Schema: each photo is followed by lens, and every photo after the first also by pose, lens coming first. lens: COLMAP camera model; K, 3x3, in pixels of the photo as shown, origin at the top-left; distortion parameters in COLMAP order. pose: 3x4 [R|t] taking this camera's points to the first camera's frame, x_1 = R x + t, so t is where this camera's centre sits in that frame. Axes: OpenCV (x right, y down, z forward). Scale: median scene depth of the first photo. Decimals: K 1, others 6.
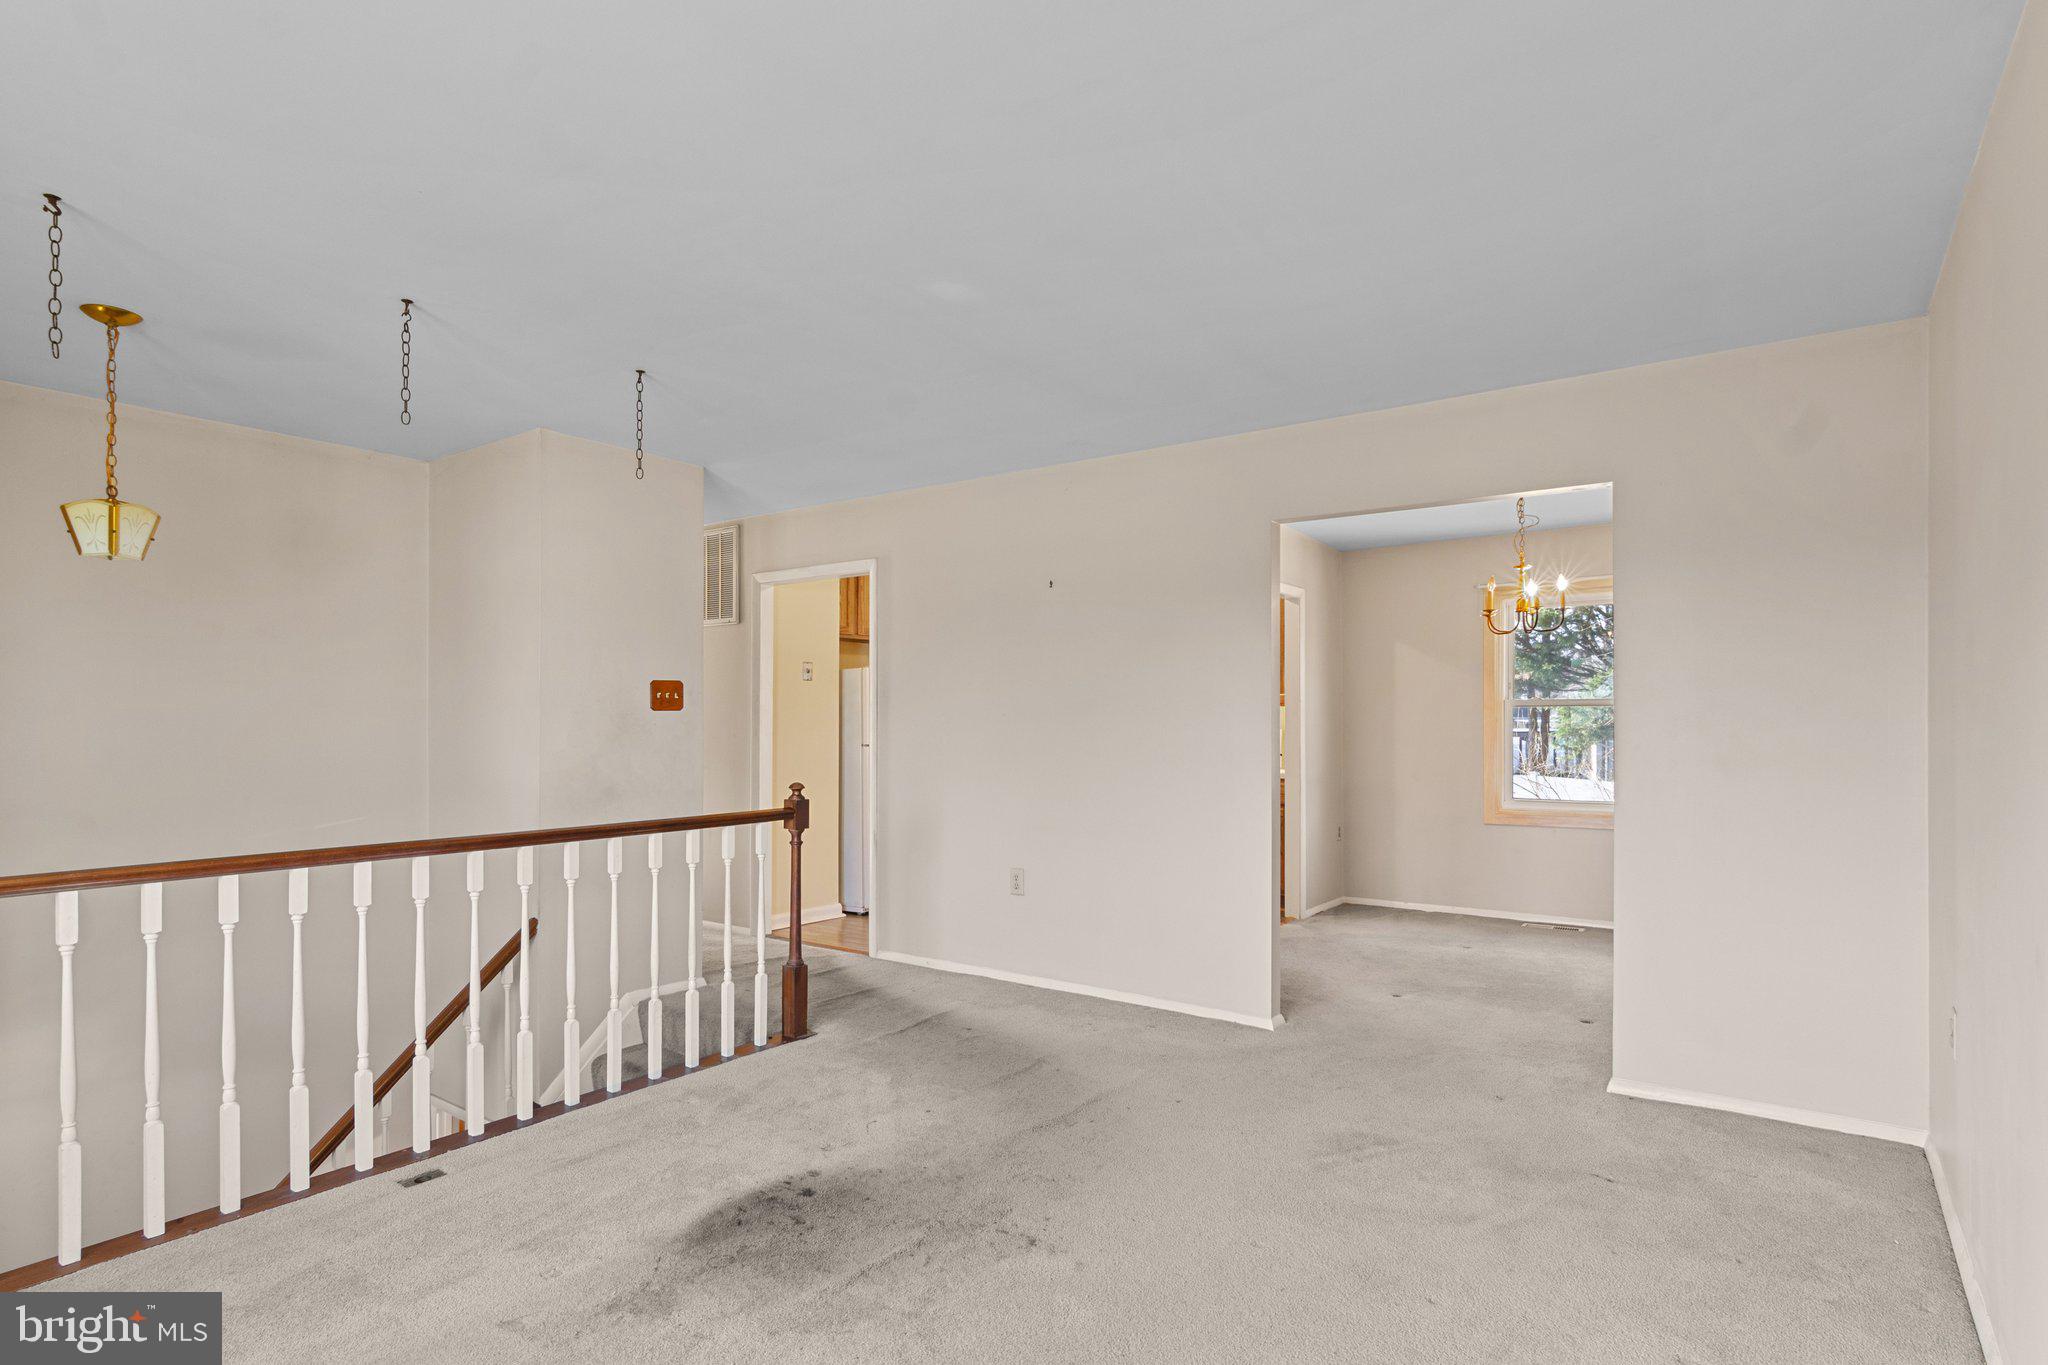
lens RADIAL K [[1072.4, 0, 1021.2], [0, 1072.4, 712.2], [0, 0, 1]] dist [0.001534, -0.000081]
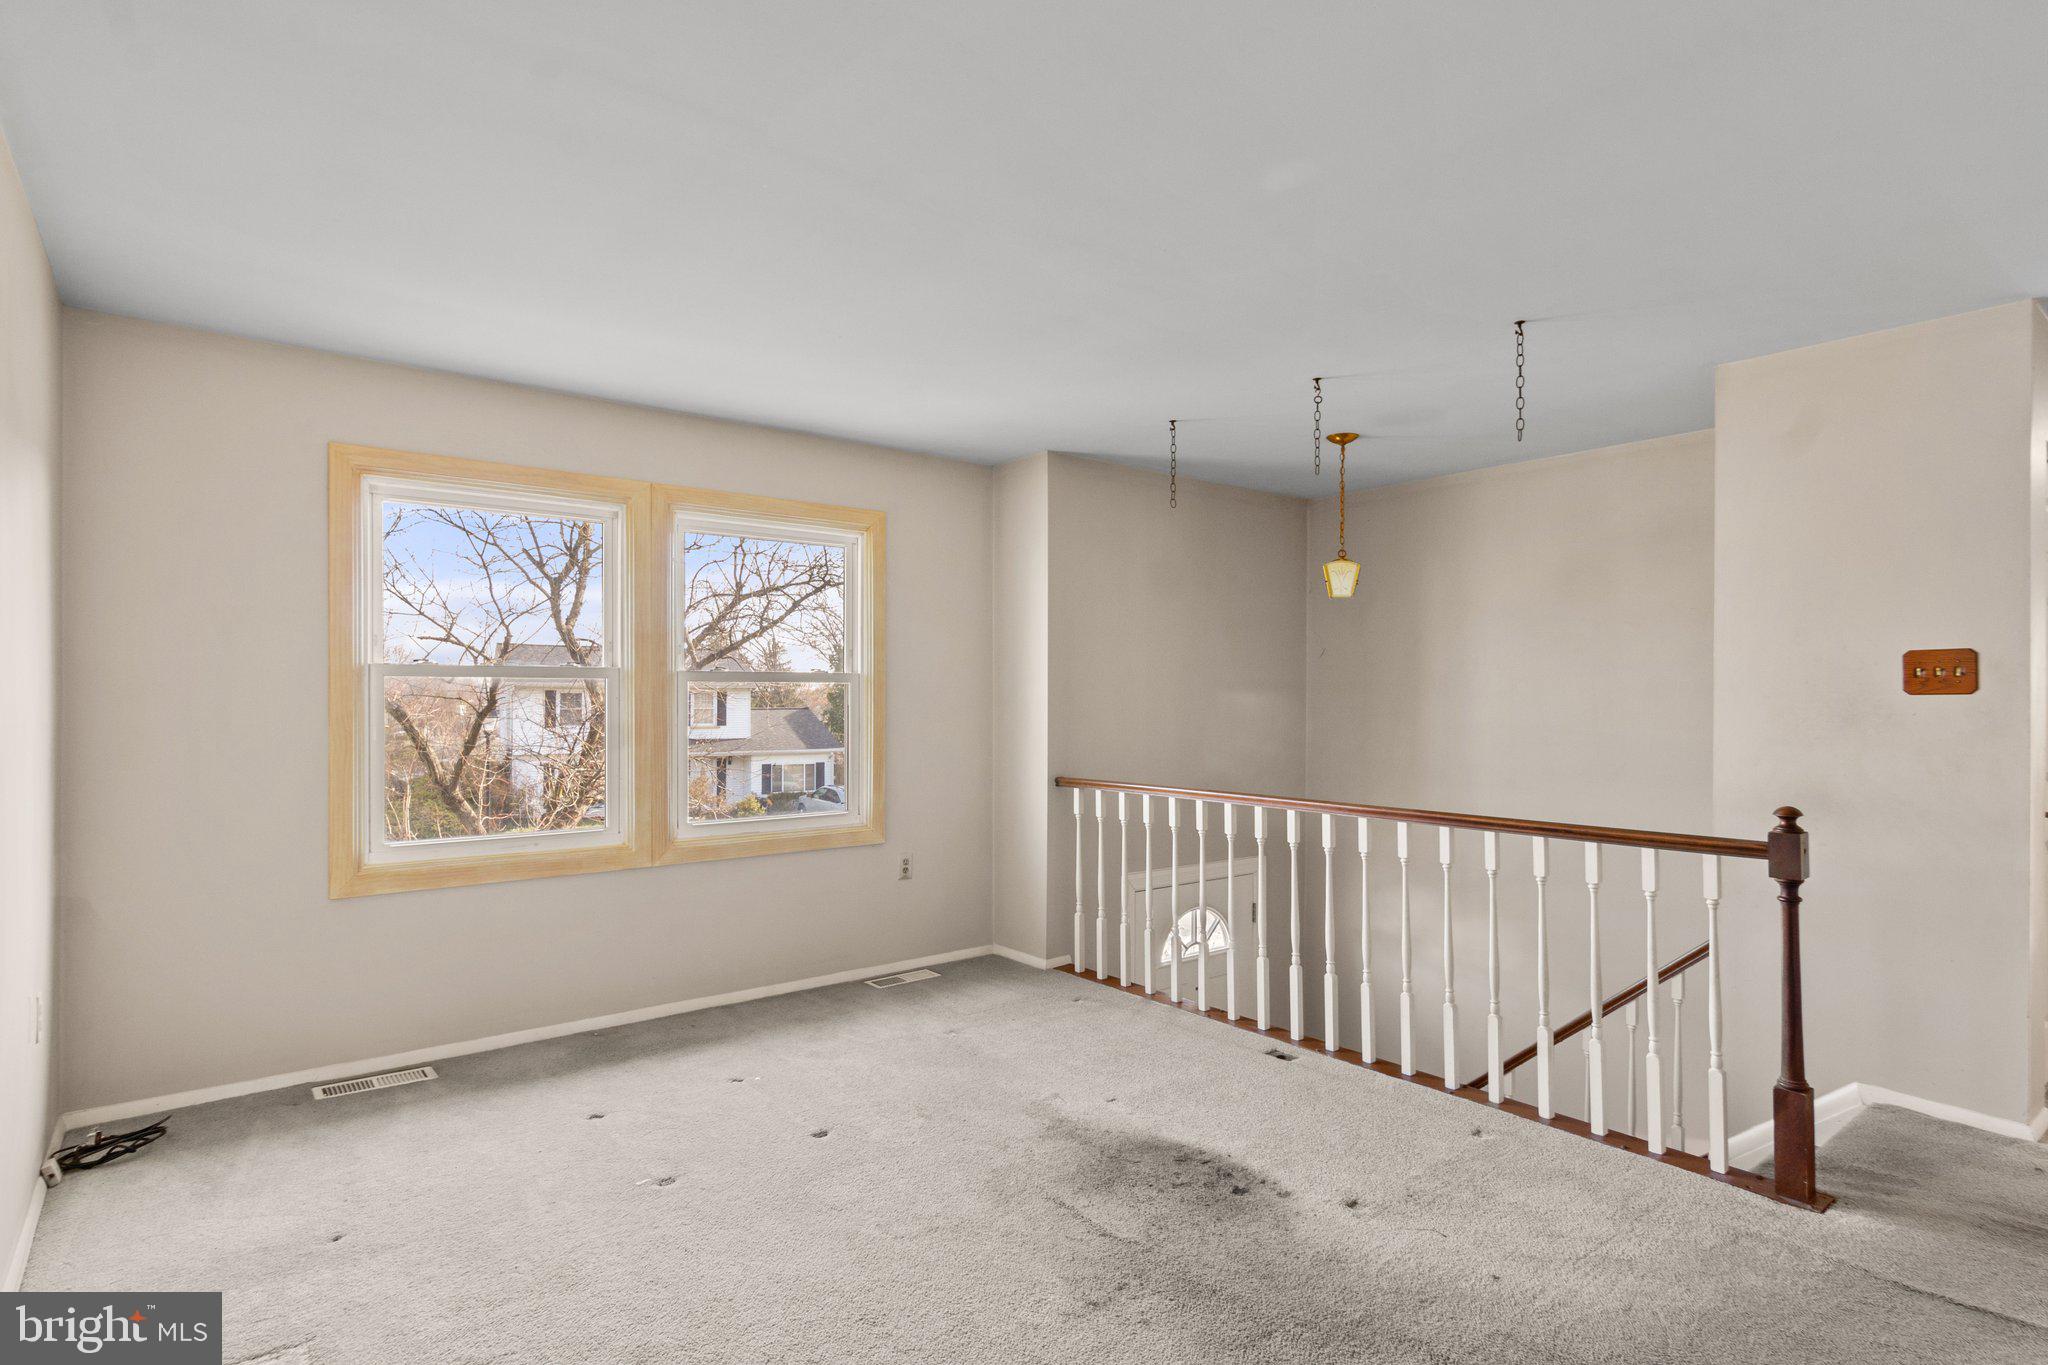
lens RADIAL K [[1047.2, 0, 1033.9], [0, 1047.2, 692.9], [0, 0, 1]] dist [0.001397, 0.000836]
pose [[-0.268356, -0.007737, -0.963289, 0.524928], [0.001096, 0.999965, -0.008337, 0.002359], [0.963319, -0.003293, -0.268338, 0.733061]]
